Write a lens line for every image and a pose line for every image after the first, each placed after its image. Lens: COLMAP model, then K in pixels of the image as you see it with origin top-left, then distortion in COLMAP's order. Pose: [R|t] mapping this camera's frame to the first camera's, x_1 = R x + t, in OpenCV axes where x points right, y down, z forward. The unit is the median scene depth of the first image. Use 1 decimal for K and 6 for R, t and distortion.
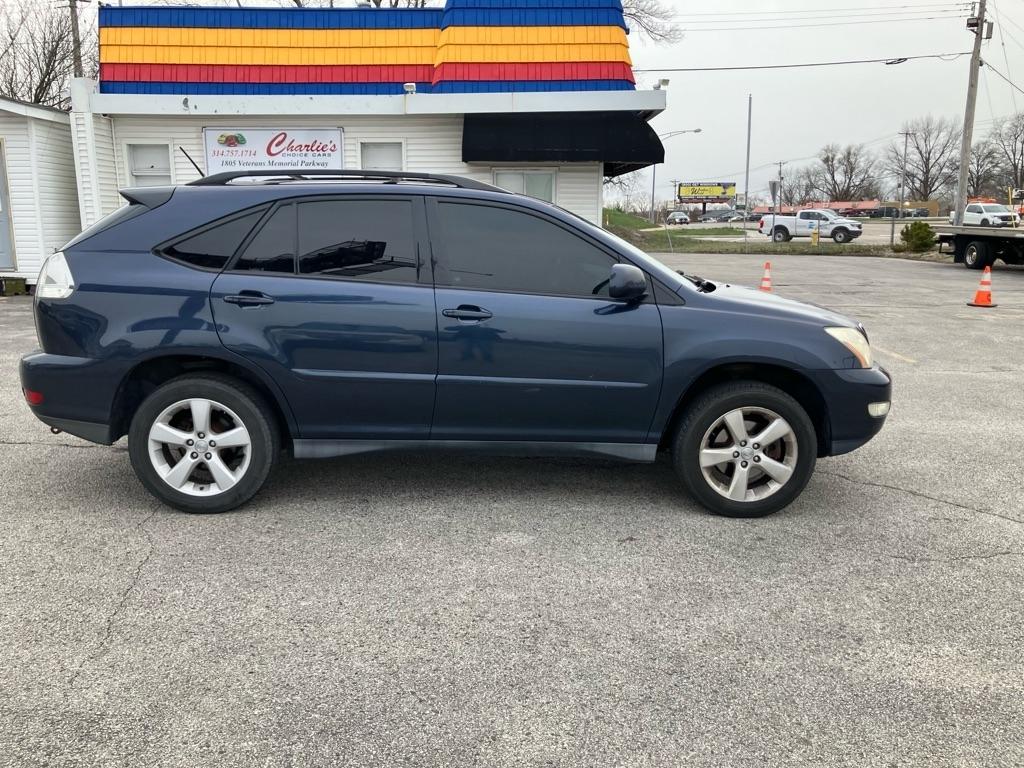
lens RADIAL K [[827.8, 0, 507.3], [0, 827.8, 381.3], [0, 0, 1]] dist [0.015986, -0.006023]
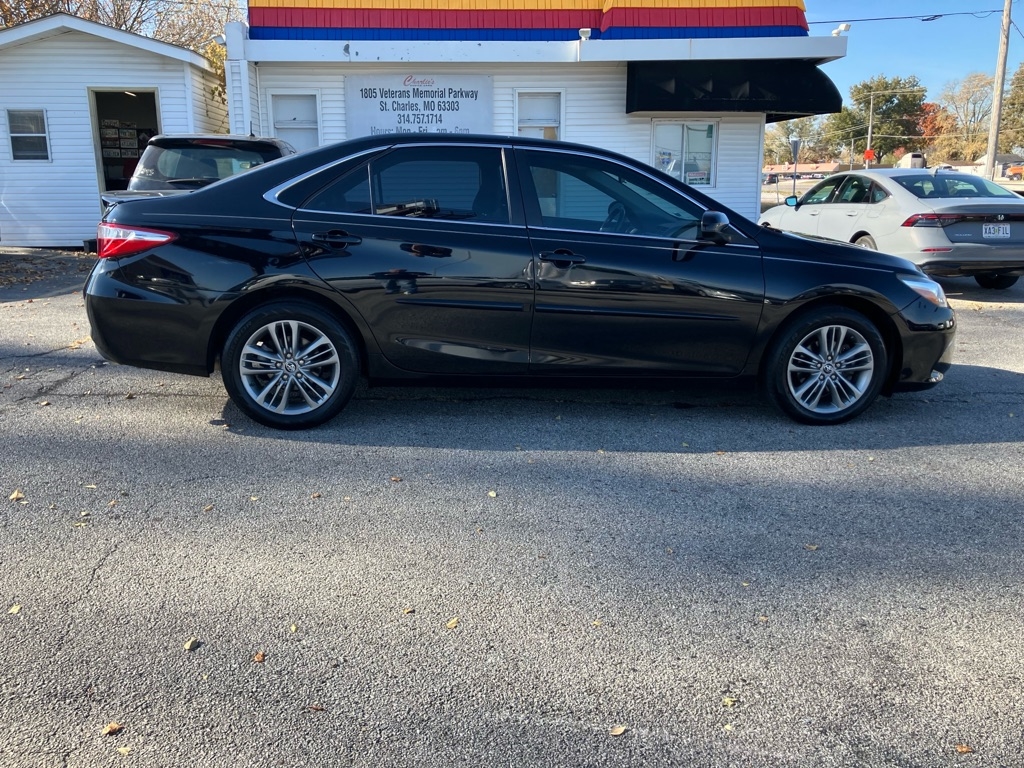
lens RADIAL K [[827.8, 0, 499.1], [0, 827.8, 380.3], [0, 0, 1]] dist [0.015986, -0.006023]
pose [[0.998383, -0.019032, 0.053569, -0.256801], [0.016949, 0.999093, 0.039065, 0.005449], [-0.054264, -0.038093, 0.997800, 0.035532]]
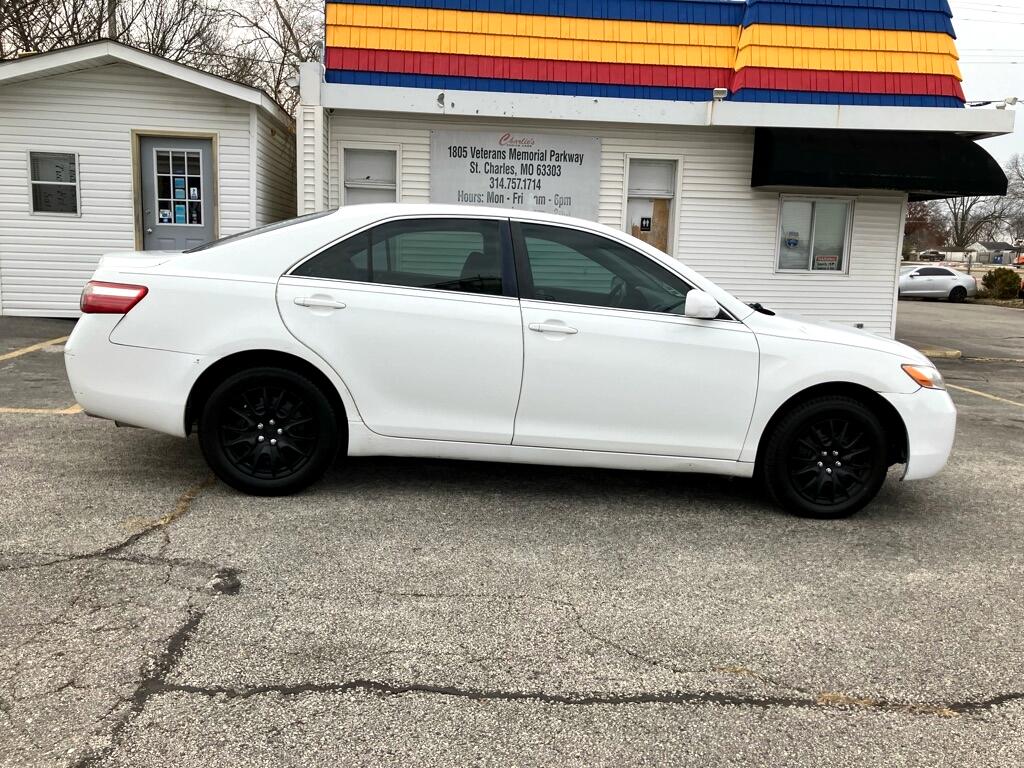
lens RADIAL K [[827.8, 0, 509.1], [0, 827.8, 380.9], [0, 0, 1]] dist [0.015986, -0.006023]
pose [[0.996208, 0.018742, 0.084959, -0.362810], [-0.015598, 0.999174, -0.037516, -0.033983], [-0.085592, 0.036049, 0.995678, 0.198073]]
